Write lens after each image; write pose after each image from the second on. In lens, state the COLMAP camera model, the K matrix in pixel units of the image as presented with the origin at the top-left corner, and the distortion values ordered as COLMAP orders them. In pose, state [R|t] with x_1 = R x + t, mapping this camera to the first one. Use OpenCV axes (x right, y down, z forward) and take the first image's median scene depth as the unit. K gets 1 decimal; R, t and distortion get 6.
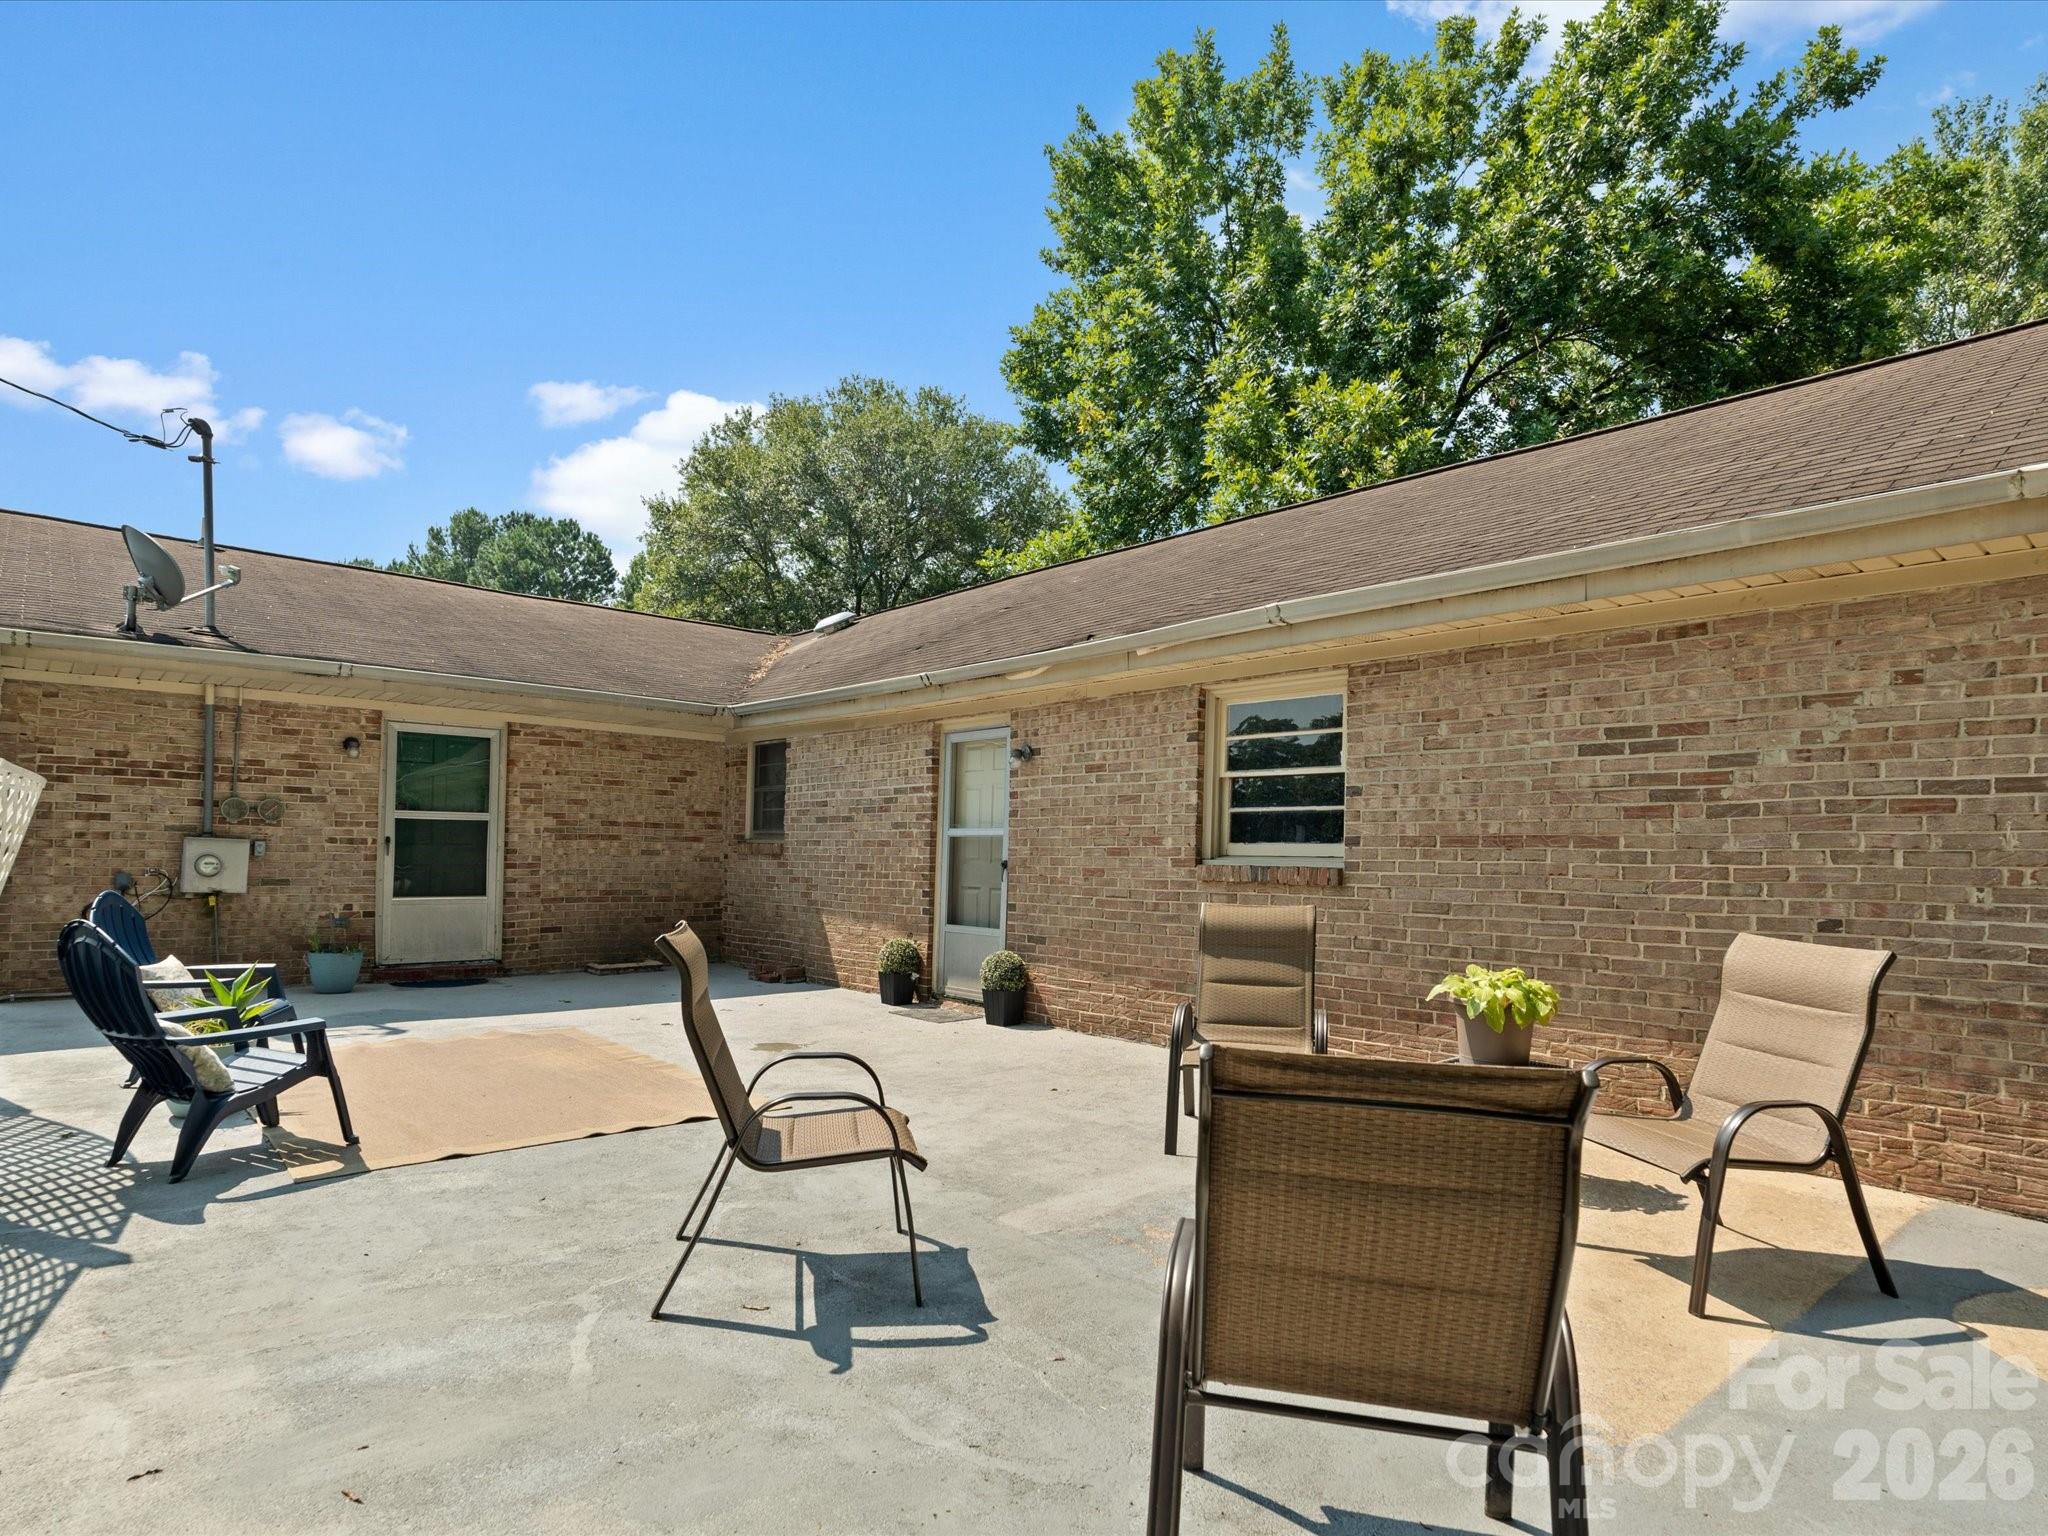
lens RADIAL K [[1128.1, 0, 1022.8], [0, 1128.1, 865.9], [0, 0, 1]] dist [-0.017109, -0.000621]
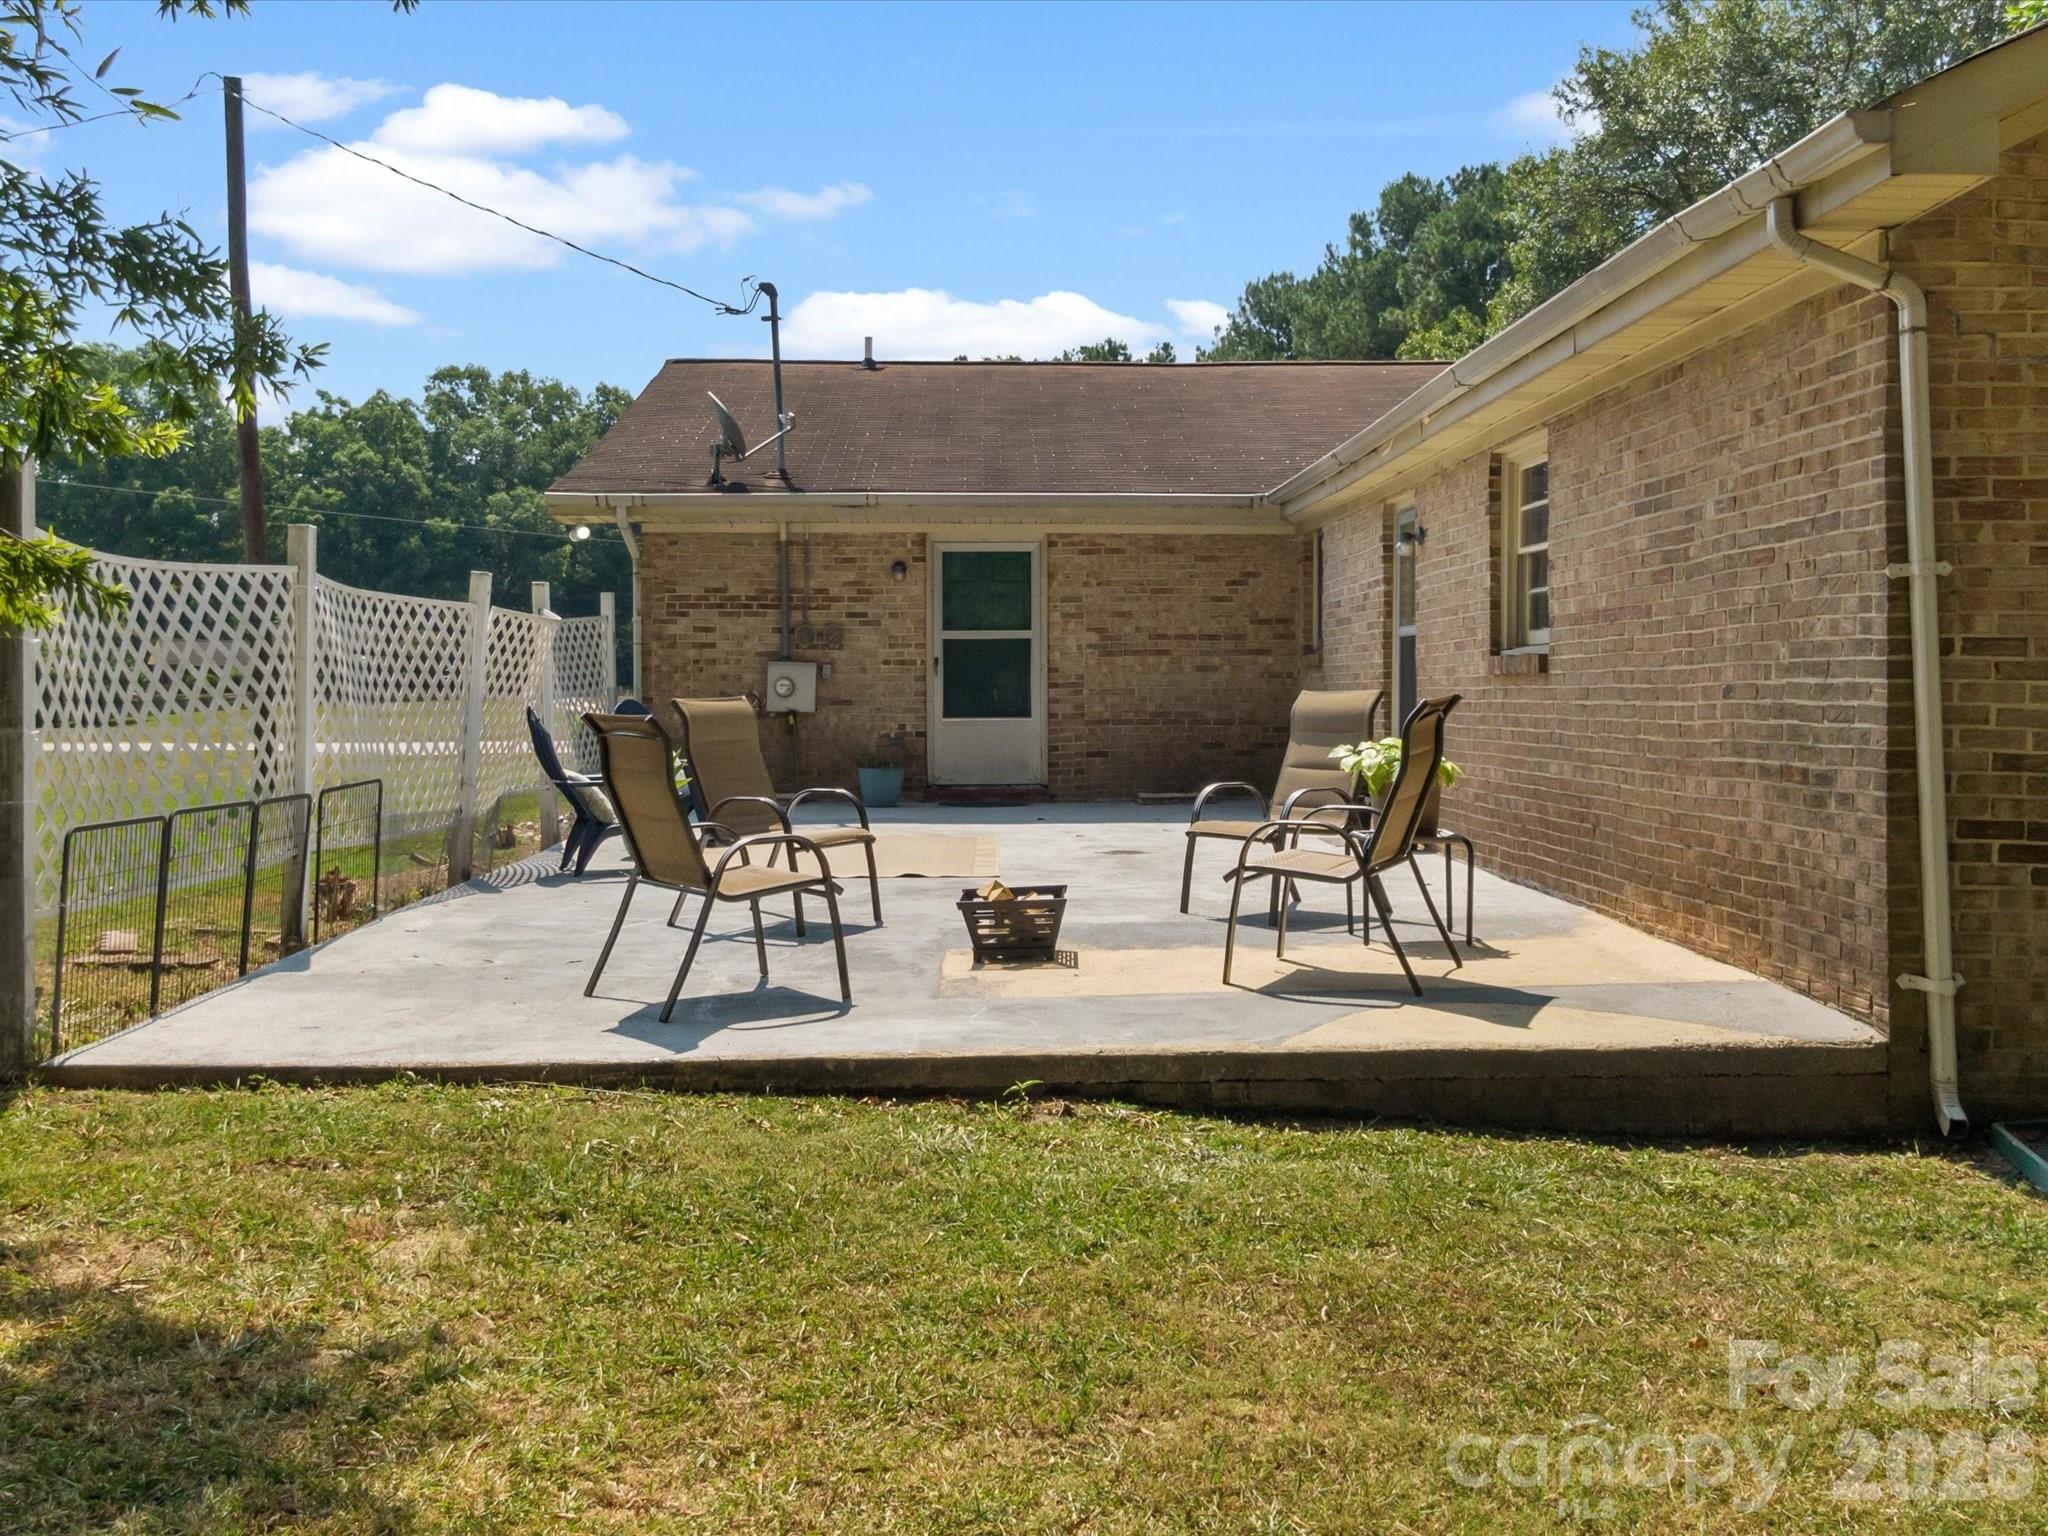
lens RADIAL K [[1945.5, 0, 1028.9], [0, 1945.5, 771.1], [0, 0, 1]] dist [0.064469, -0.152153]
pose [[0.766141, 0.007671, -0.642626, 0.628141], [0.009700, 0.999677, 0.023498, 0.036122], [0.642599, -0.024236, 0.765819, -0.290277]]
